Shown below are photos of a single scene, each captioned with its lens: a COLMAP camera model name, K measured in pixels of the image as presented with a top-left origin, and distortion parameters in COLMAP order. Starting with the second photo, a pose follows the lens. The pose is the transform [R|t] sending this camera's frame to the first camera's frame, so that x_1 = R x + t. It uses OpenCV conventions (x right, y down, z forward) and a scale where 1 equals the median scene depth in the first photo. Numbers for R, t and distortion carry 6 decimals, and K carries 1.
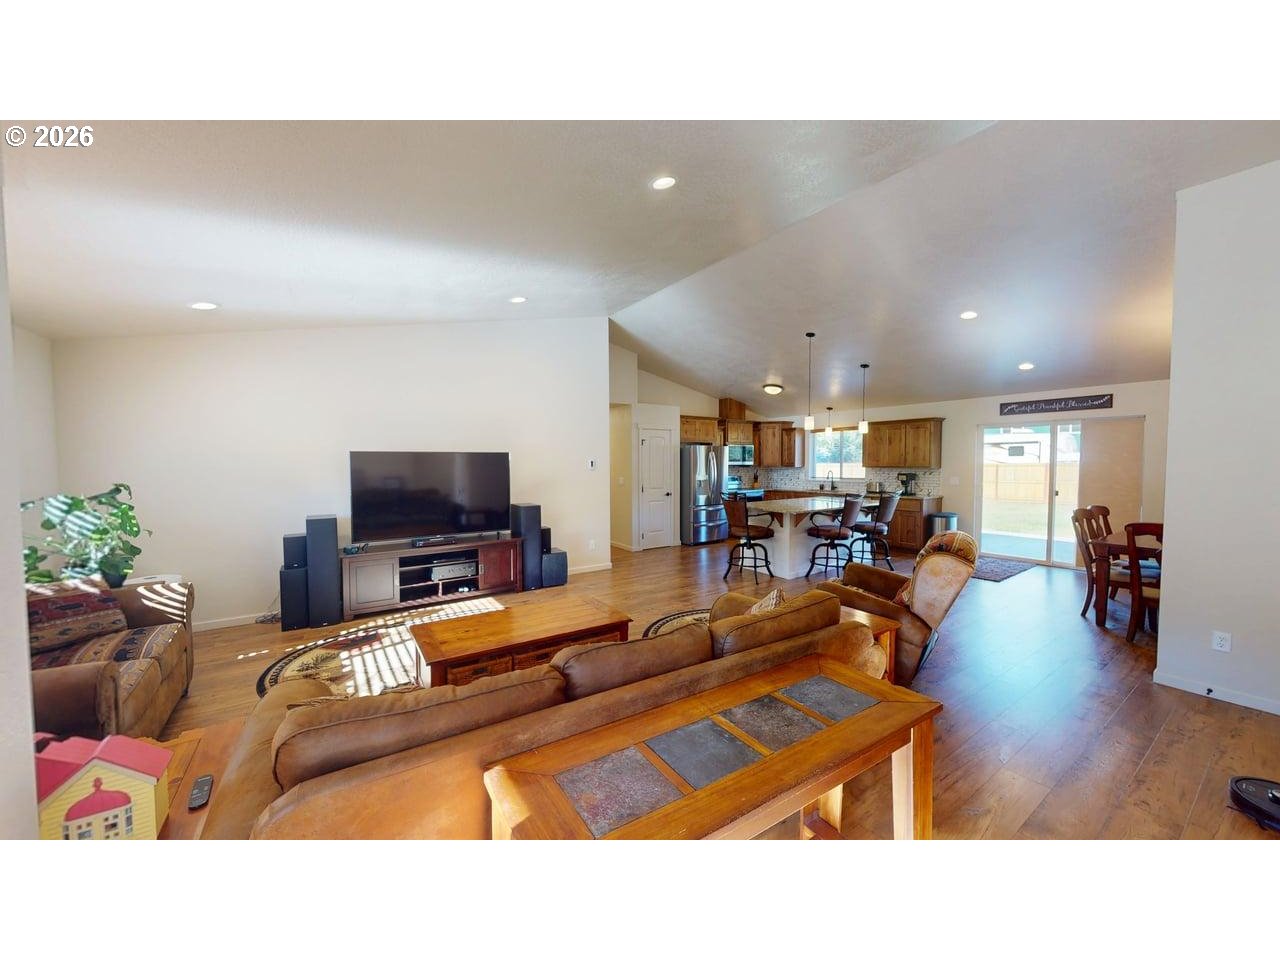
lens RADIAL K [[470.0, 0, 640.0], [0, 470.0, 480.0], [0, 0, 1]] dist [-0.000556, -0.000025]
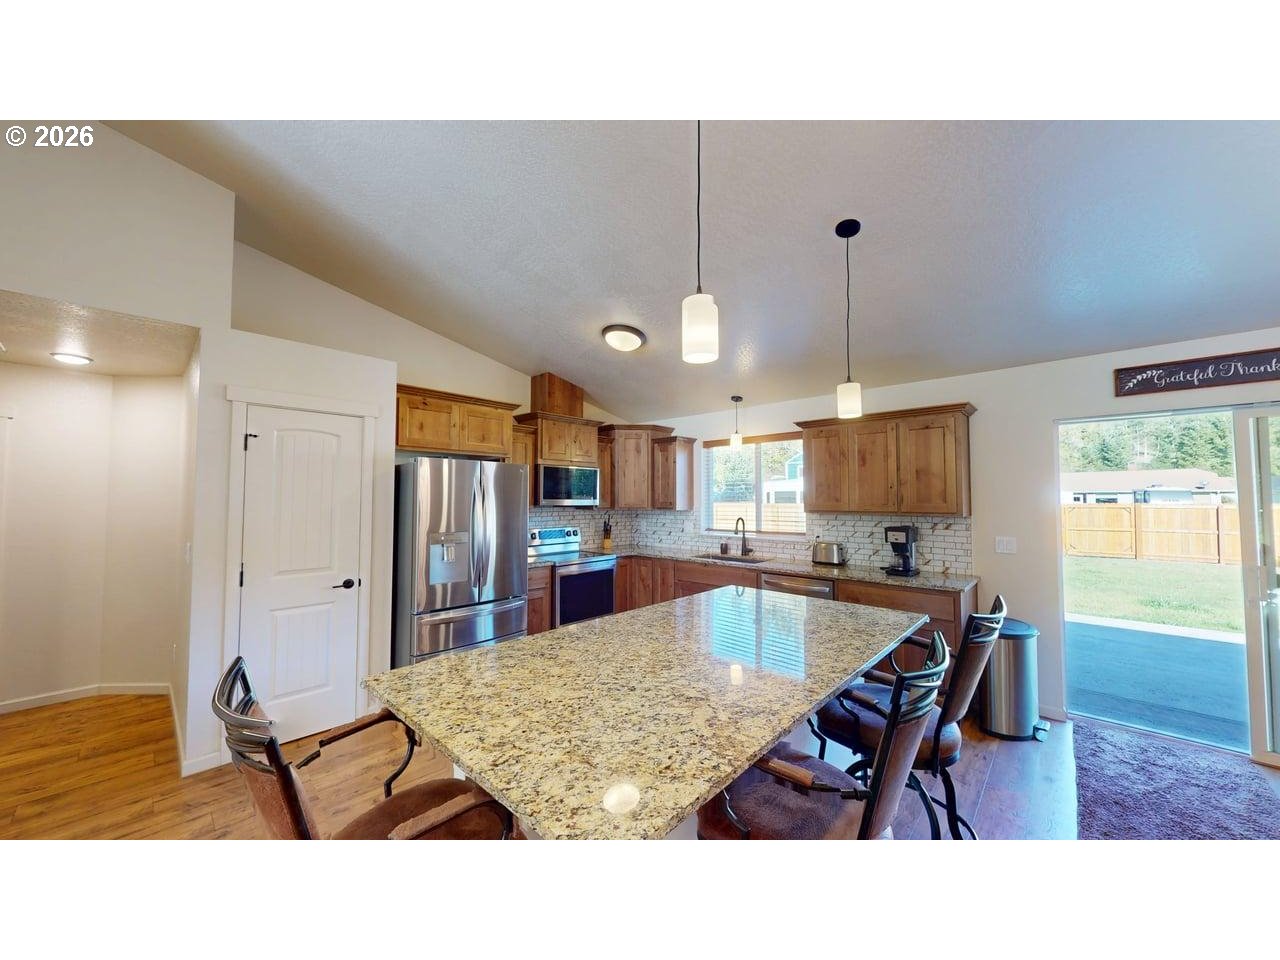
lens RADIAL K [[470.0, 0, 640.0], [0, 470.0, 480.0], [0, 0, 1]] dist [-0.000556, -0.000025]
pose [[0.976940, 0.015053, 0.212984, 0.270818], [0.002118, 0.996779, -0.080165, -0.029328], [-0.213504, 0.078767, 0.973762, 0.750106]]
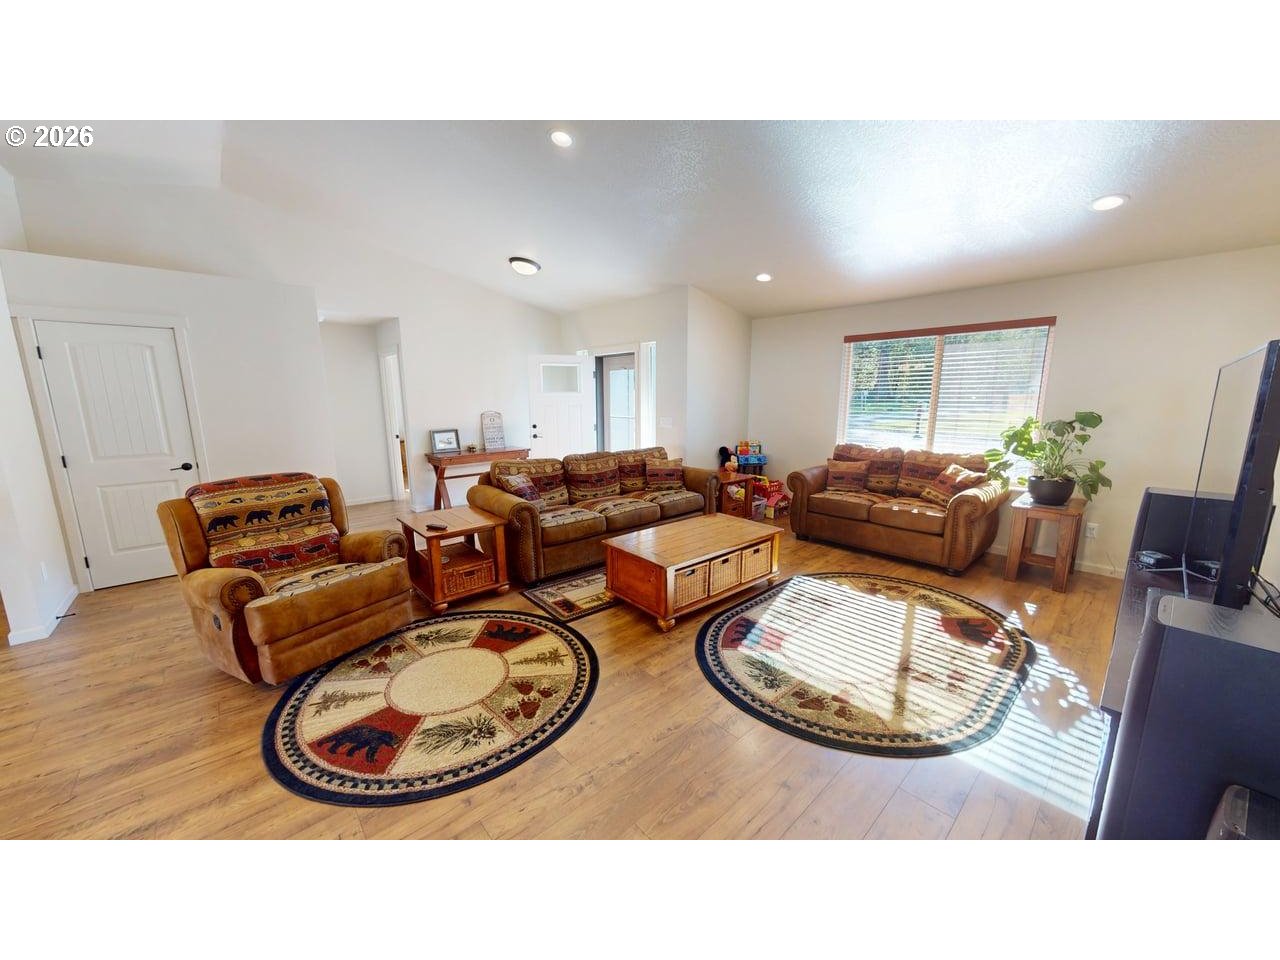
lens RADIAL K [[470.0, 0, 640.0], [0, 470.0, 480.0], [0, 0, 1]] dist [-0.000556, -0.000025]
pose [[-0.991736, 0.030805, -0.124542, 0.014355], [0.003254, 0.976472, 0.215619, -0.038326], [0.128254, 0.213431, -0.968503, 1.004557]]
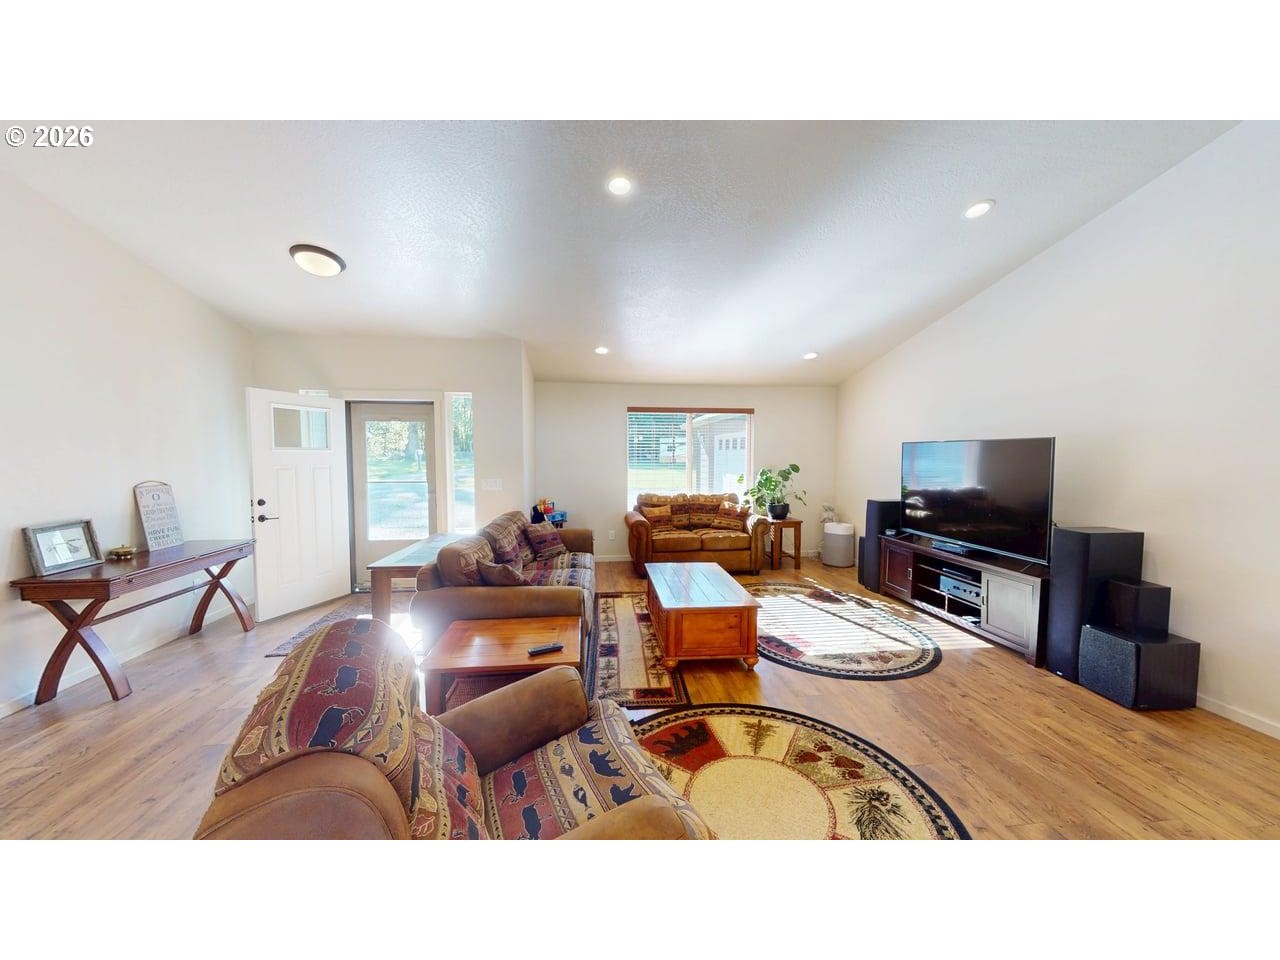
lens RADIAL K [[470.0, 0, 640.0], [0, 470.0, 480.0], [0, 0, 1]] dist [-0.000556, -0.000025]
pose [[-0.465525, 0.052479, -0.883478, 0.439313], [-0.033420, 0.996486, 0.076802, -0.027686], [0.884404, 0.065279, -0.462135, 0.693859]]
